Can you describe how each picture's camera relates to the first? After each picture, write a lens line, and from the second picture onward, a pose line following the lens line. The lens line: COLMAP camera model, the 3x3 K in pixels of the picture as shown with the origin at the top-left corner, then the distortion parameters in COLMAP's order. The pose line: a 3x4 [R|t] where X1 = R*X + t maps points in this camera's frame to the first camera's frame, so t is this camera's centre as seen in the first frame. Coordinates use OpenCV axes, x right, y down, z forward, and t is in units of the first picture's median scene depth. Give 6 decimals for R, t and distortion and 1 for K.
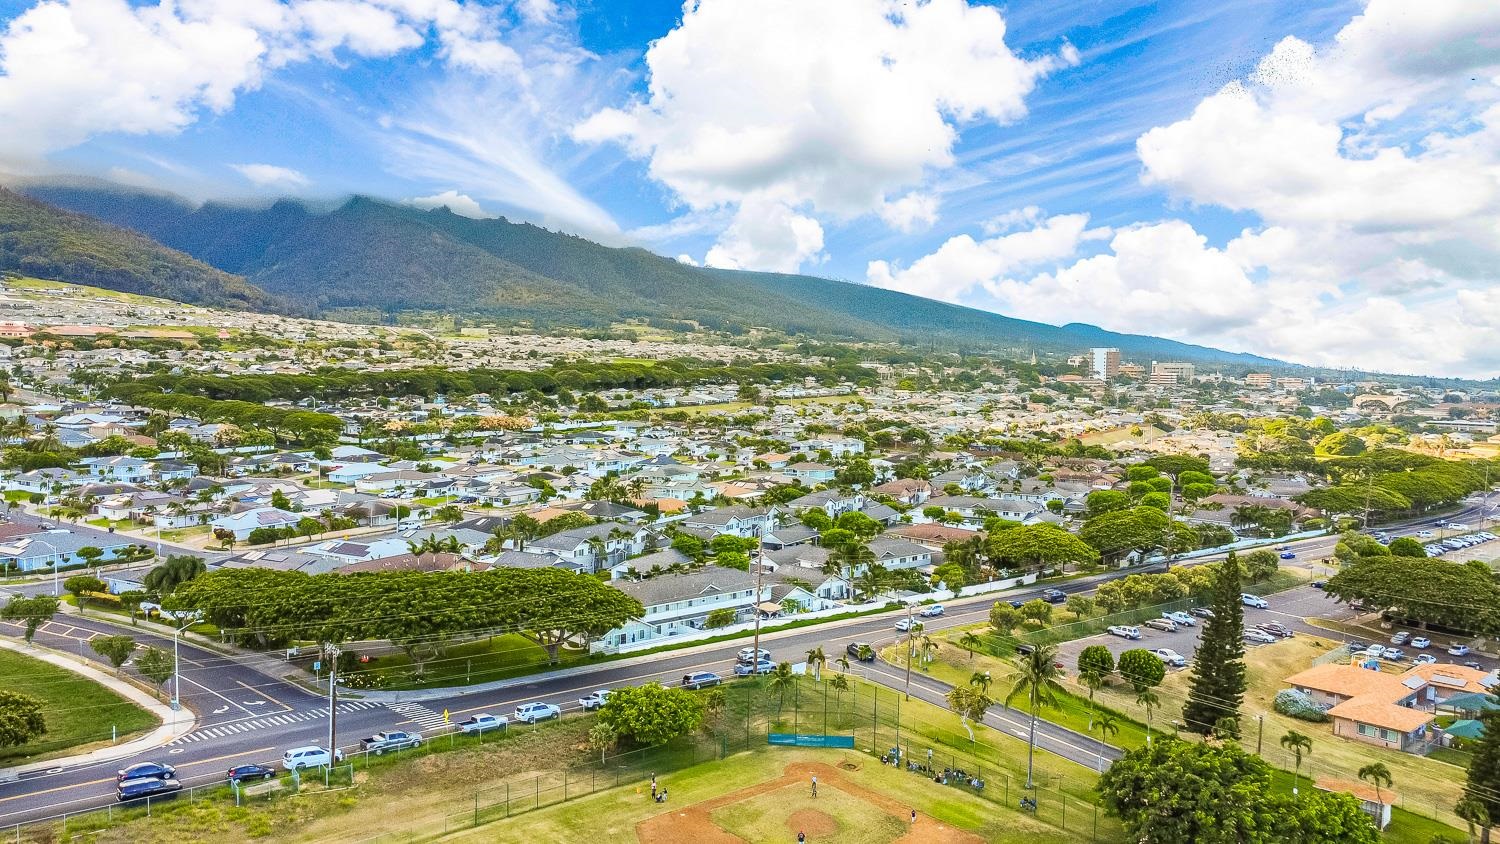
lens RADIAL K [[1126.5, 0, 750.0], [0, 1126.5, 422.0], [0, 0, 1]] dist [-0.000095, 0.000327]
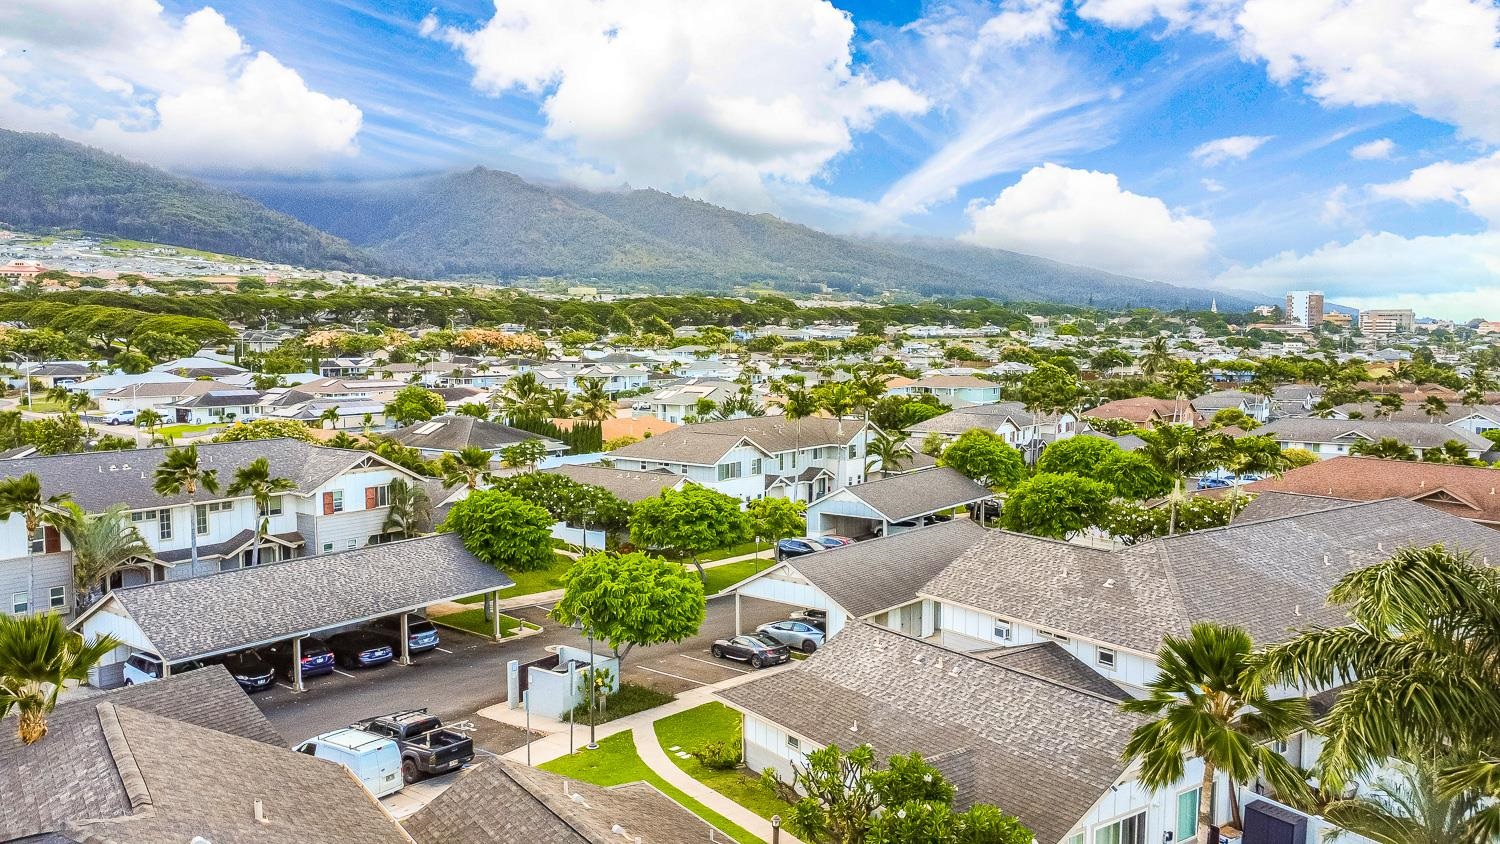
lens RADIAL K [[1126.5, 0, 750.0], [0, 1126.5, 422.0], [0, 0, 1]] dist [-0.000095, 0.000327]
pose [[0.992773, -0.002819, -0.119976, 0.004751], [0.005206, 0.999795, 0.019587, 0.011657], [0.119896, -0.020070, 0.992584, 0.107058]]
